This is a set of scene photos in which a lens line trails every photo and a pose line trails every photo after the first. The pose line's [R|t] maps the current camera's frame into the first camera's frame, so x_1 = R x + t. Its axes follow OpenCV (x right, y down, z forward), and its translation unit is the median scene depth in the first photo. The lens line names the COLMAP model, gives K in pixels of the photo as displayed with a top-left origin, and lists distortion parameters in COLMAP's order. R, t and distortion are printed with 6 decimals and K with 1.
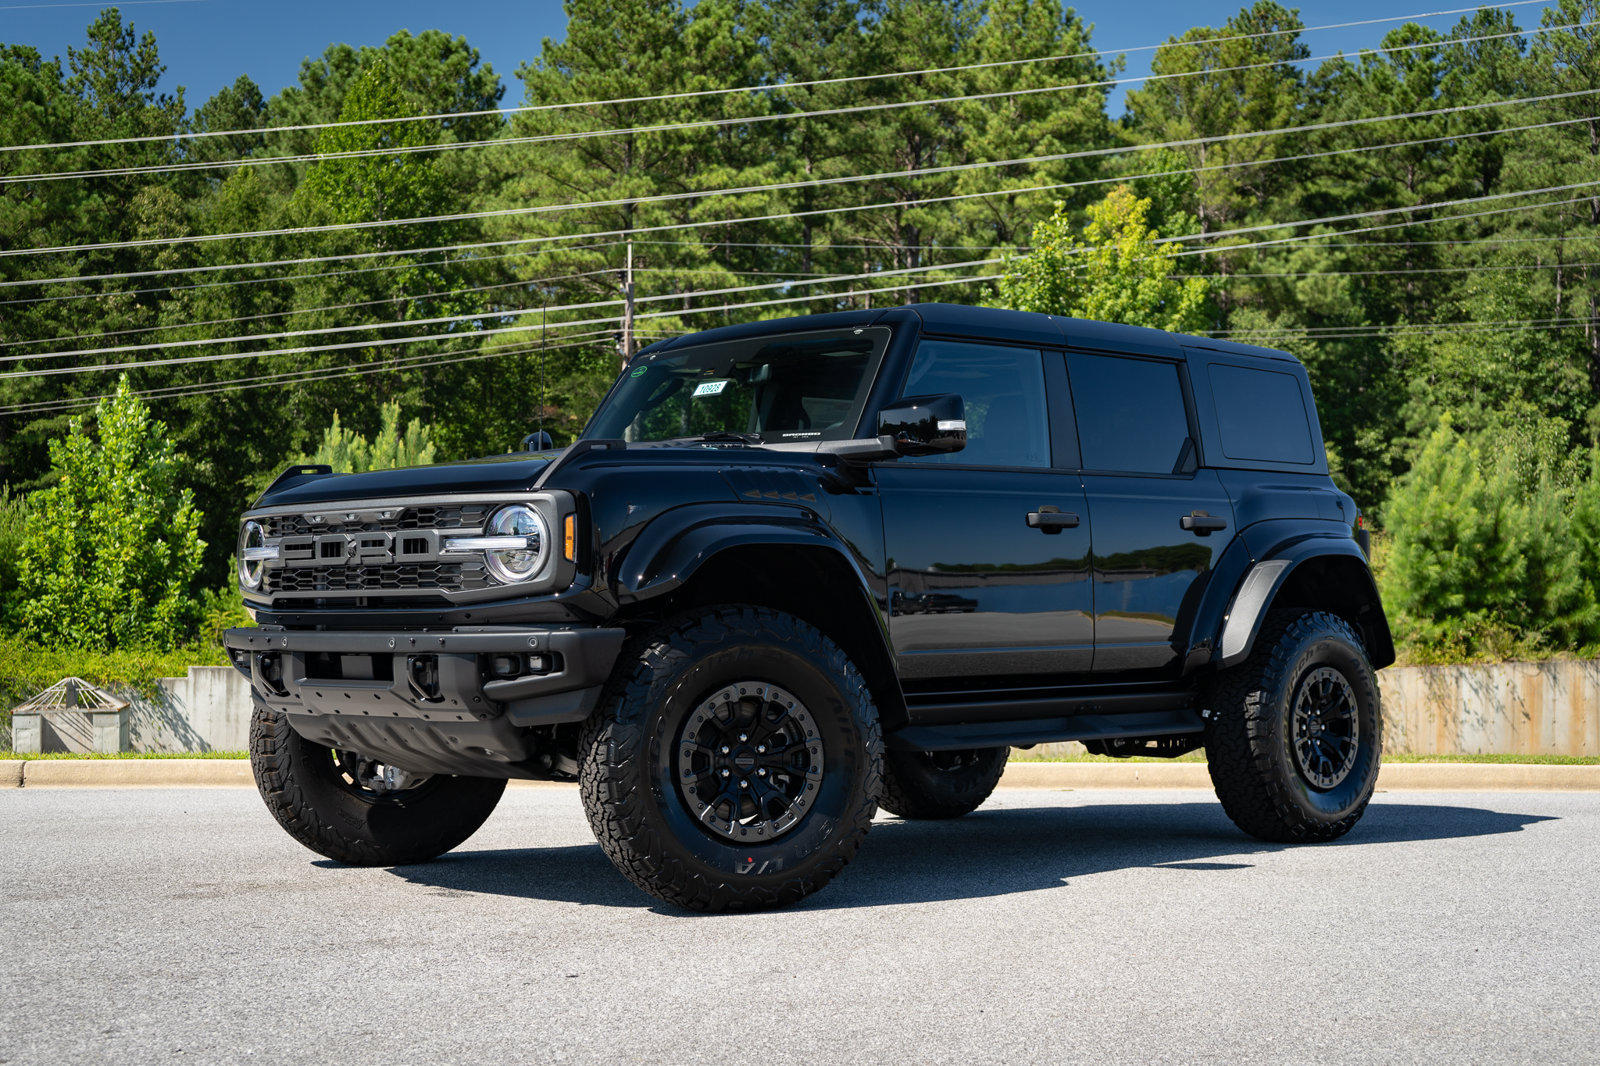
lens RADIAL K [[2570.1, 0, 799.0], [0, 2570.1, 596.3], [0, 0, 1]] dist [0.031609, 0.111517]
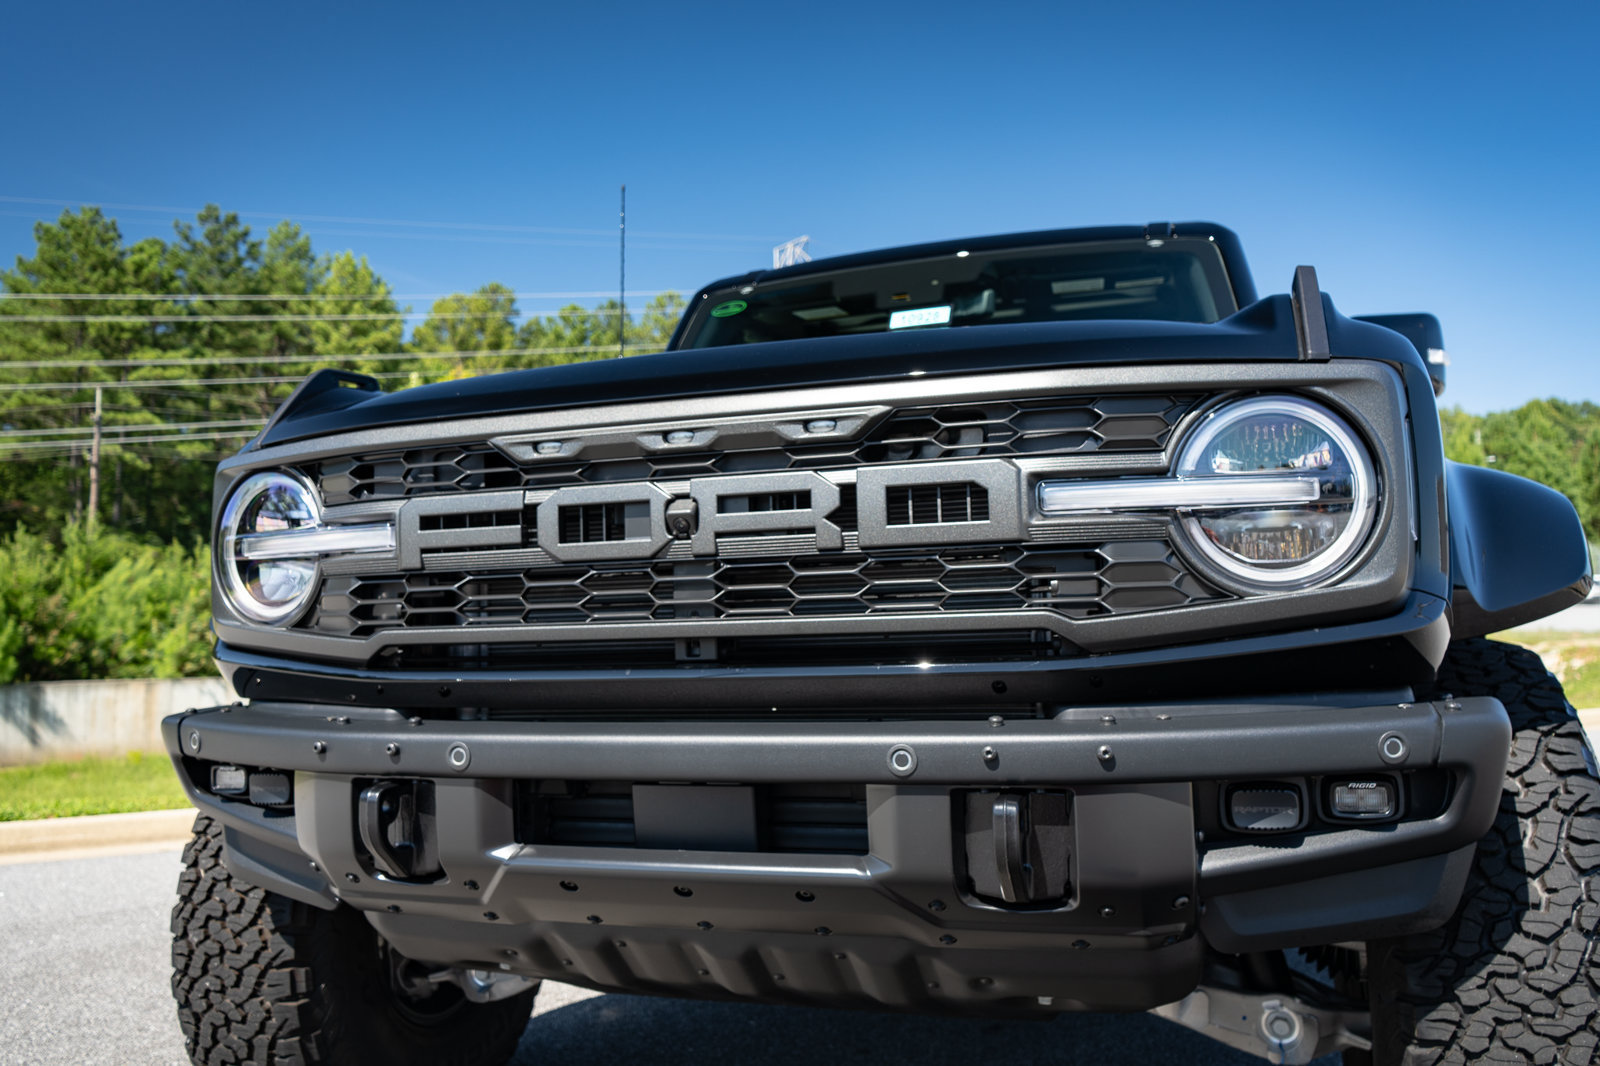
lens RADIAL K [[1286.1, 0, 800.0], [0, 1286.1, 533.0], [0, 0, 1]] dist [0.002280, -0.003985]
pose [[0.884752, 0.011997, 0.465908, -0.043989], [0.019444, 0.997848, -0.062618, -0.000498], [-0.465657, 0.064461, 0.882615, 0.143013]]
